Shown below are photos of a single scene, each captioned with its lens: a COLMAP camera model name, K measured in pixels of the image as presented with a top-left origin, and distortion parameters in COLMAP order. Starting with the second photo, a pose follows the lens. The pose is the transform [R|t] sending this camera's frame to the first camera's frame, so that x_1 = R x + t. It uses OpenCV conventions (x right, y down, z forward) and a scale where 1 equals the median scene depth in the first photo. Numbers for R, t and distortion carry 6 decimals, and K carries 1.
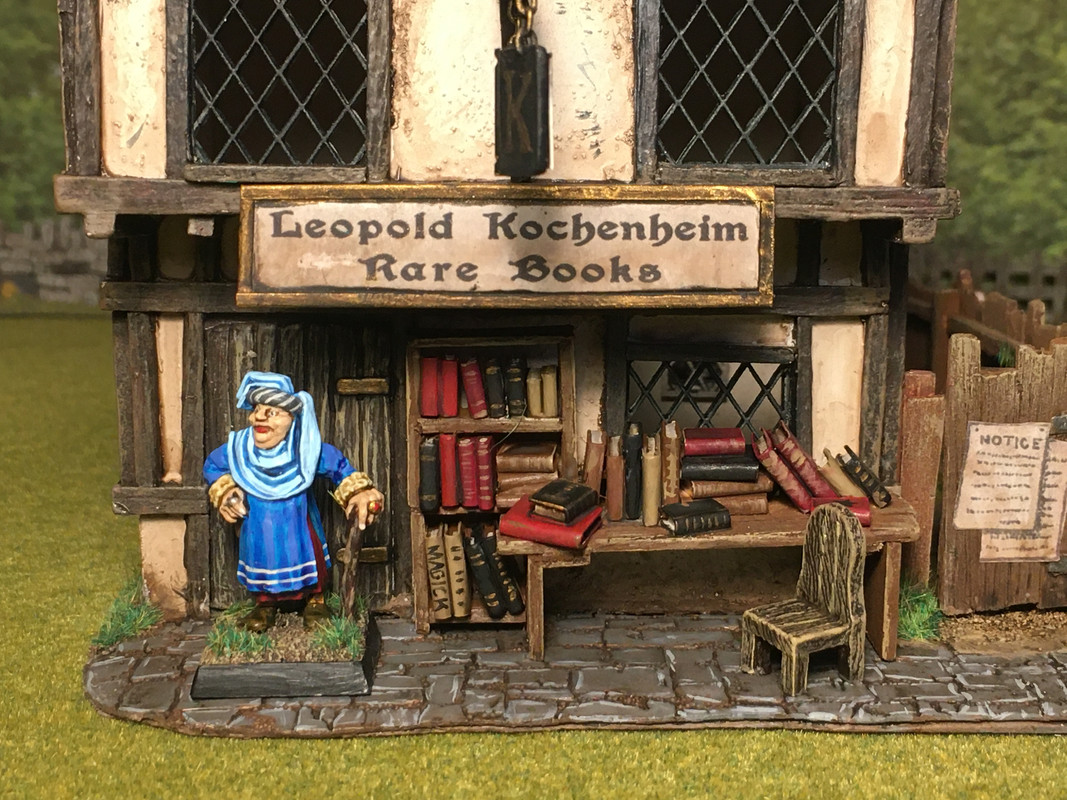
lens RADIAL K [[1895.6, 0, 527.2], [0, 1895.6, 396.6], [0, 0, 1]] dist [0.051847, 0.000000]
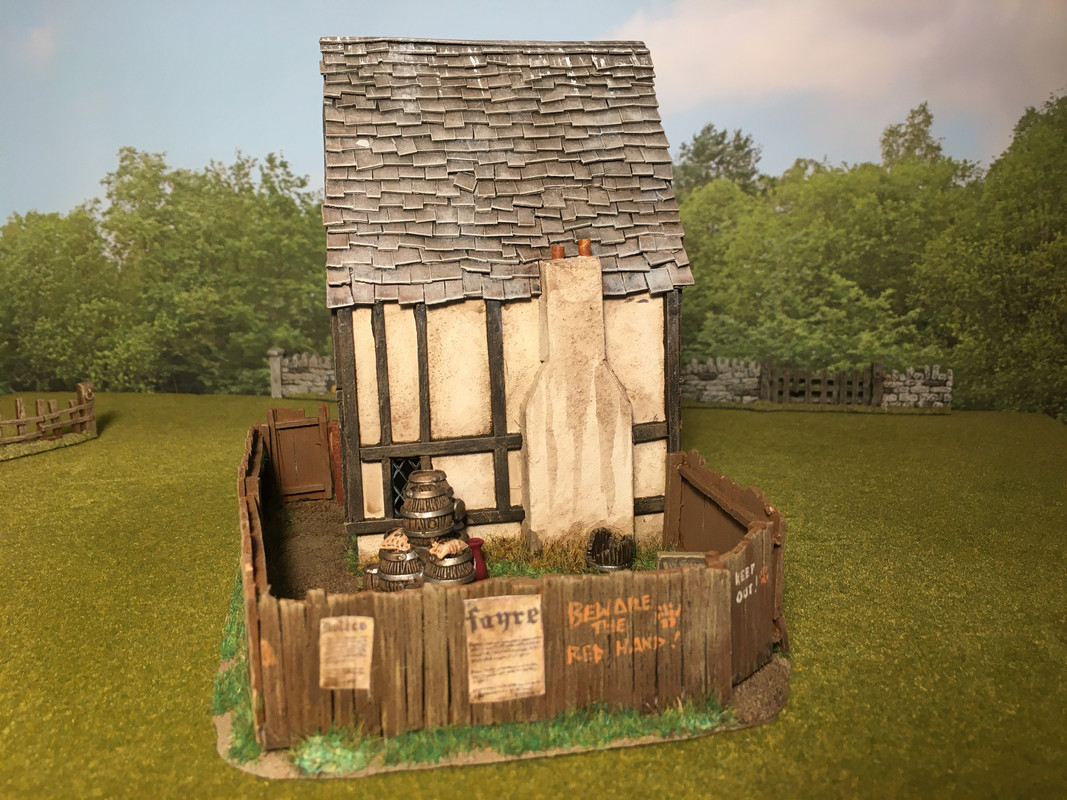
lens RADIAL K [[945.7, 0, 529.7], [0, 945.7, 396.2], [0, 0, 1]] dist [0.074558, -0.143178]
pose [[0.999586, -0.010643, -0.026725, -0.059488], [0.010501, 0.999930, -0.005420, -0.090462], [0.026781, 0.005137, 0.999628, -0.129229]]
